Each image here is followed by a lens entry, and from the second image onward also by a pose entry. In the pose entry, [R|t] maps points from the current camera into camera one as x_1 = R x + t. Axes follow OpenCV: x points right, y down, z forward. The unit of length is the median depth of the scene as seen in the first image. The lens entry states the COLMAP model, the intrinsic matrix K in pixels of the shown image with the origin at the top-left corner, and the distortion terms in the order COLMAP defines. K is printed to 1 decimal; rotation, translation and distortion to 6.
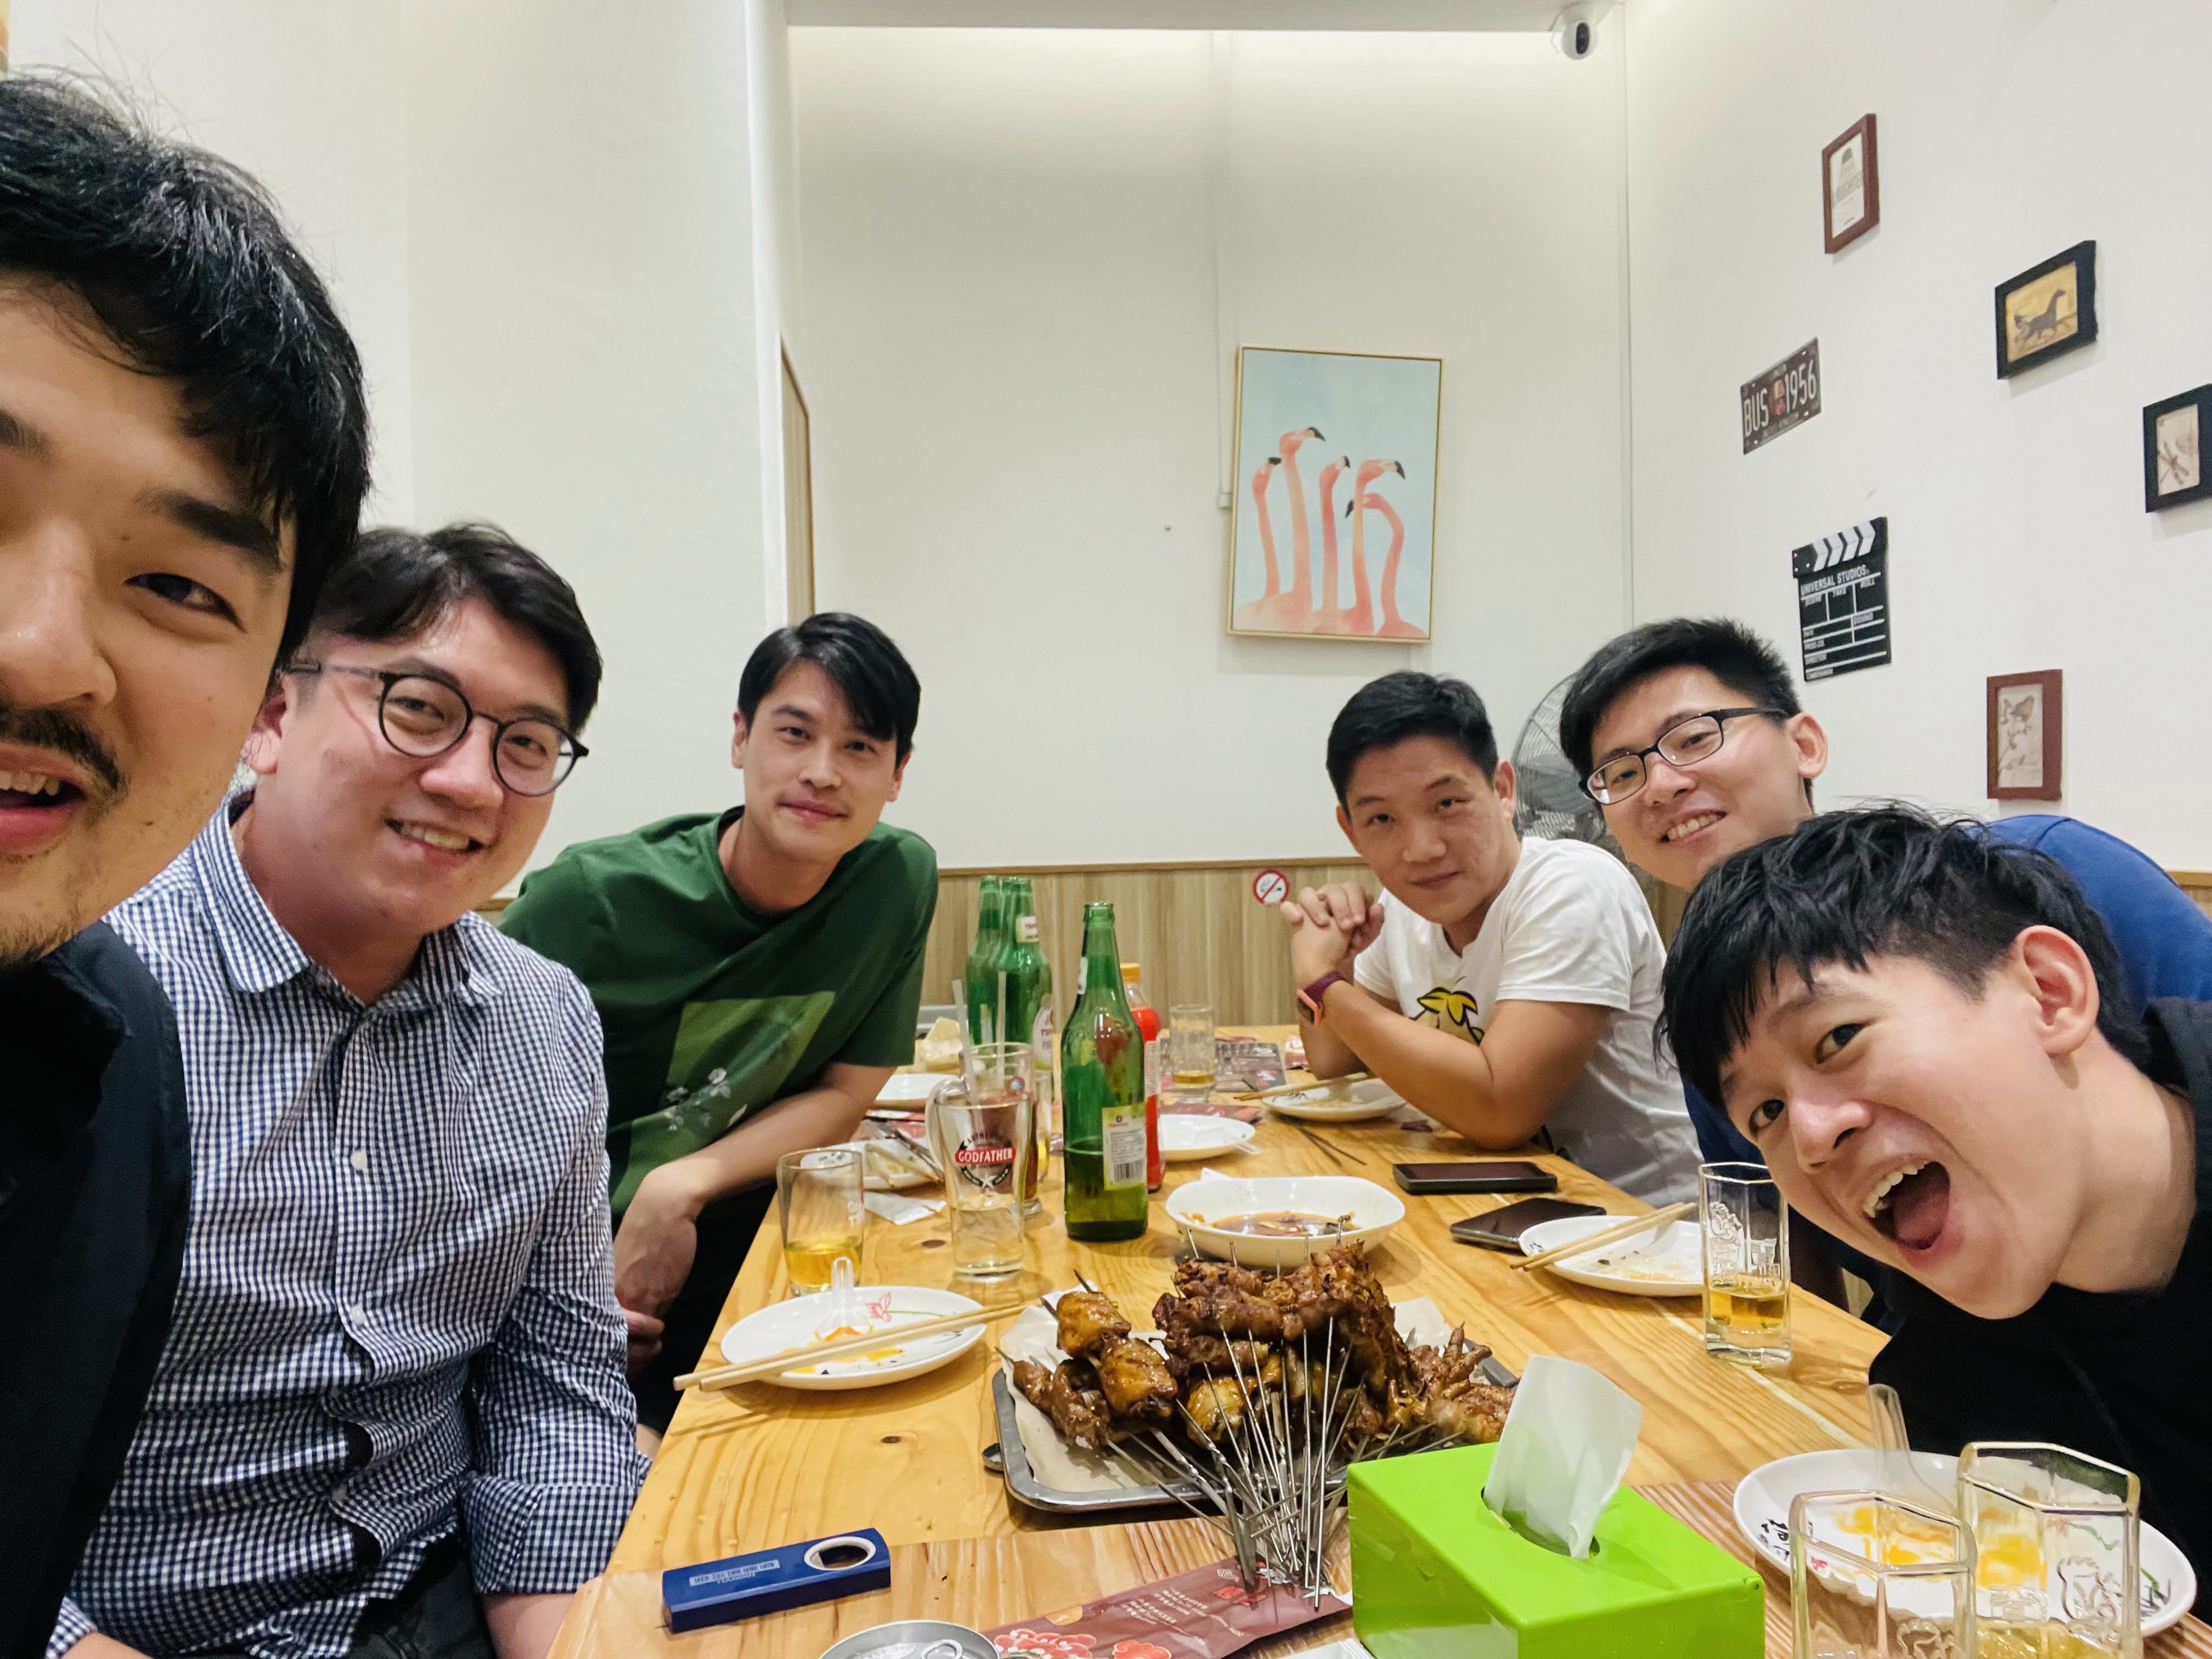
lens RADIAL K [[1482.9, 0, 1106.0], [0, 1482.9, 829.5], [0, 0, 1]] dist [0.073285, -0.077934]
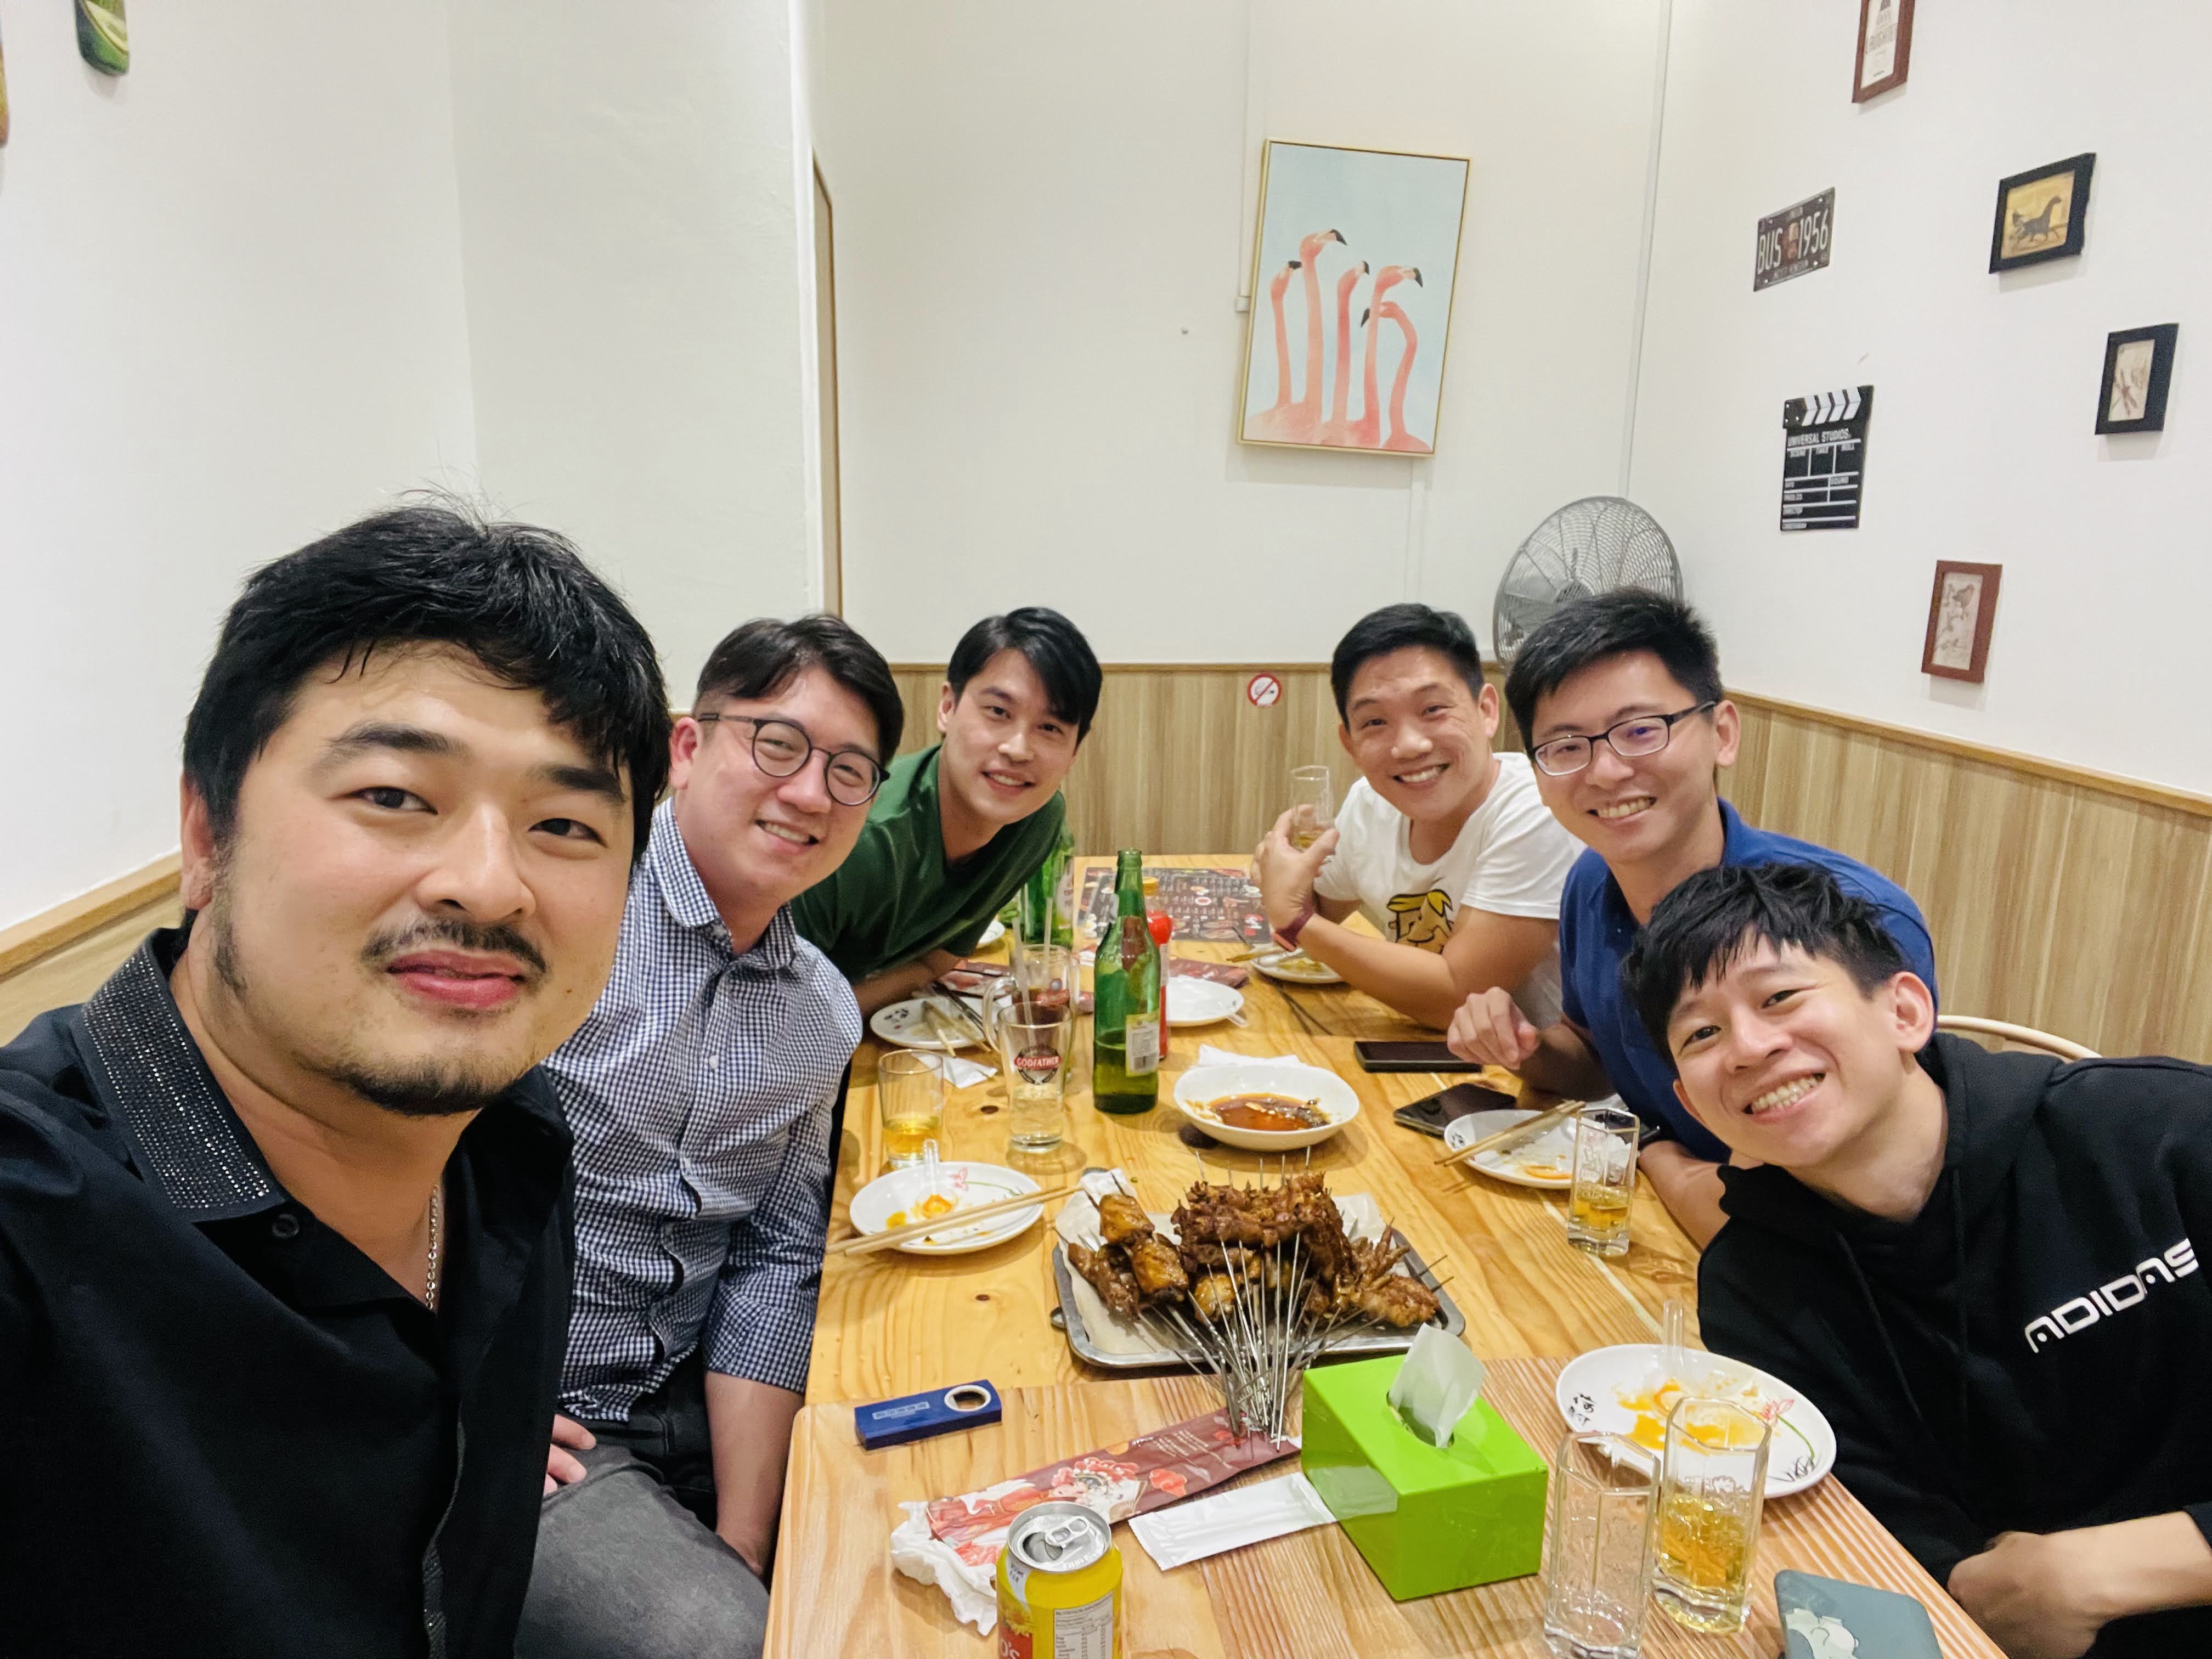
lens RADIAL K [[1482.9, 0, 1106.0], [0, 1482.9, 829.5], [0, 0, 1]] dist [0.073285, -0.077934]
pose [[0.999163, 0.038428, 0.013998, -0.024187], [-0.040411, 0.980303, 0.193324, -0.115915], [-0.006293, -0.193727, 0.981035, -0.114661]]
